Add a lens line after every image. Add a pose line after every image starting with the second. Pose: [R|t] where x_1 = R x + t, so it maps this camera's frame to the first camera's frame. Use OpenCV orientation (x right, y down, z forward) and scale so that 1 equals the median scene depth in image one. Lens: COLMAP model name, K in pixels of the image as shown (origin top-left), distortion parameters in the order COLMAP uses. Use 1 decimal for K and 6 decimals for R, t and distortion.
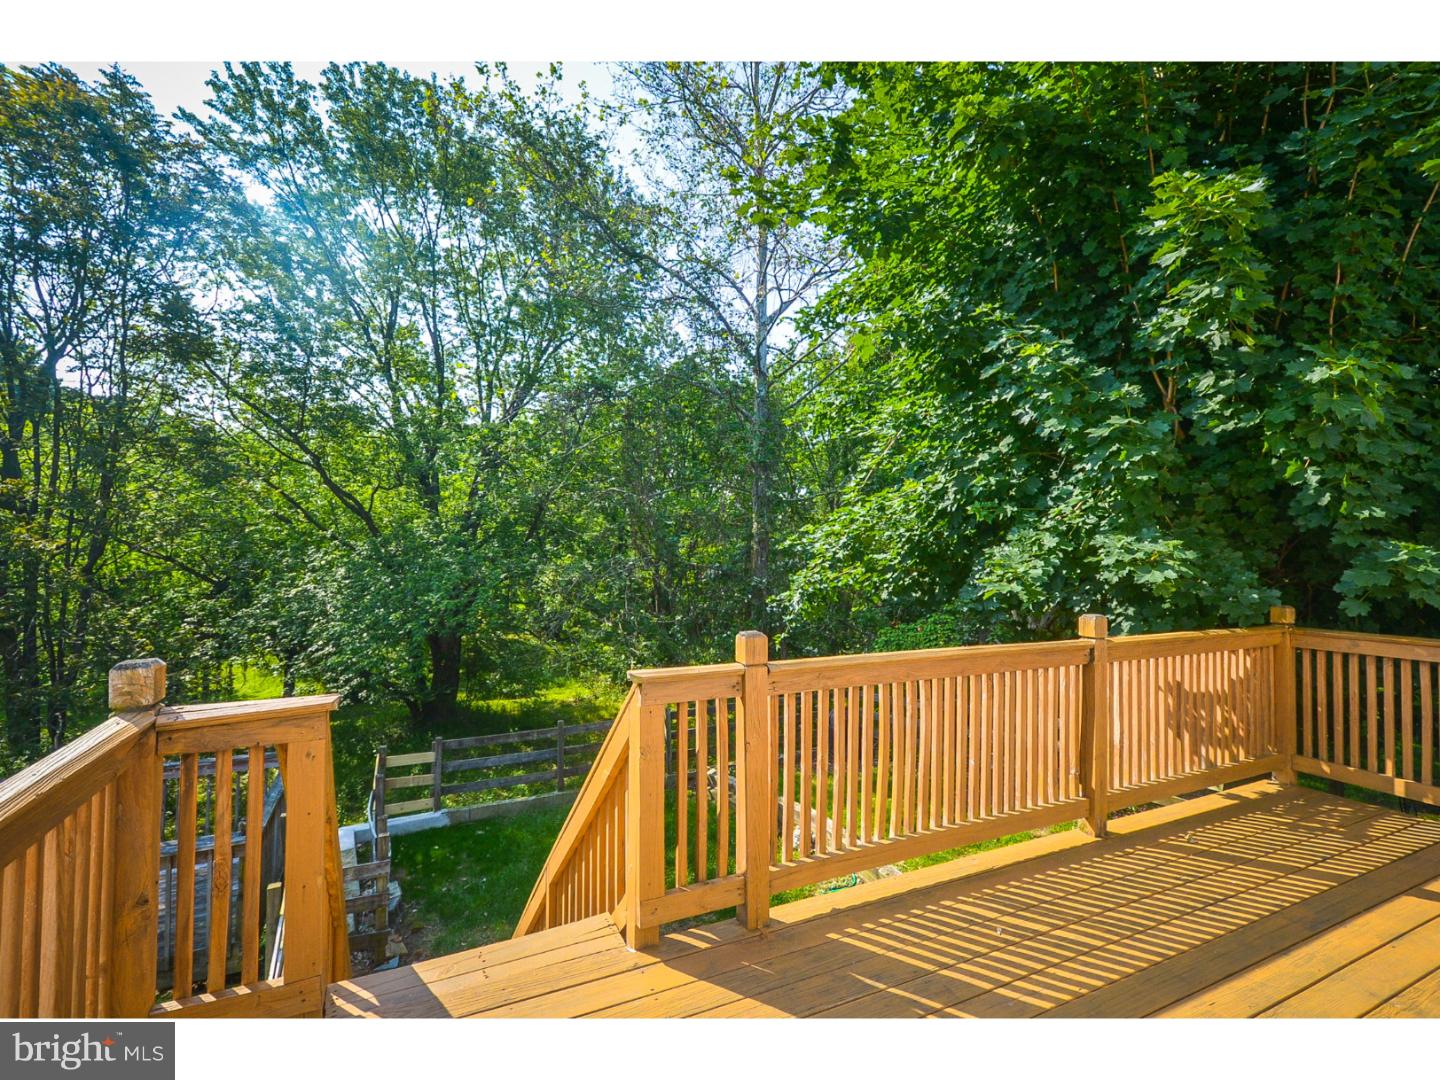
lens RADIAL K [[650.5, 0, 715.5], [0, 650.5, 525.2], [0, 0, 1]] dist [-0.000323, -0.000600]
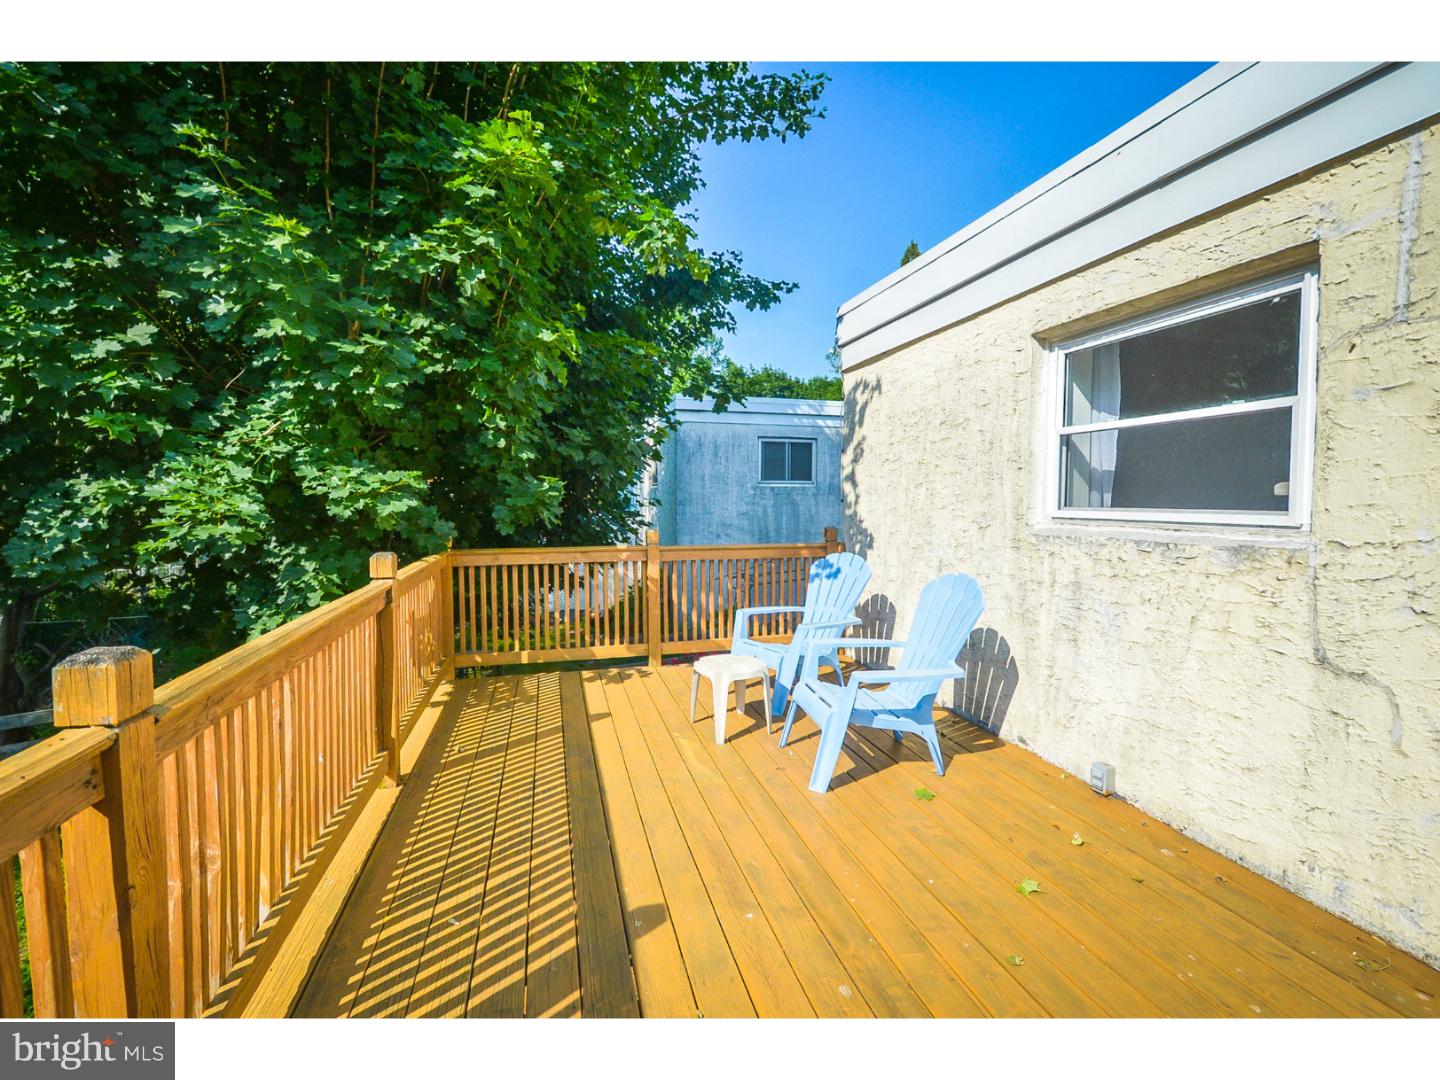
lens RADIAL K [[650.5, 0, 715.5], [0, 650.5, 525.2], [0, 0, 1]] dist [-0.000323, -0.000600]
pose [[0.193244, -0.051572, 0.979794, -0.223276], [-0.037313, 0.997509, 0.059864, 0.029039], [-0.980441, -0.048127, 0.190839, 0.382005]]
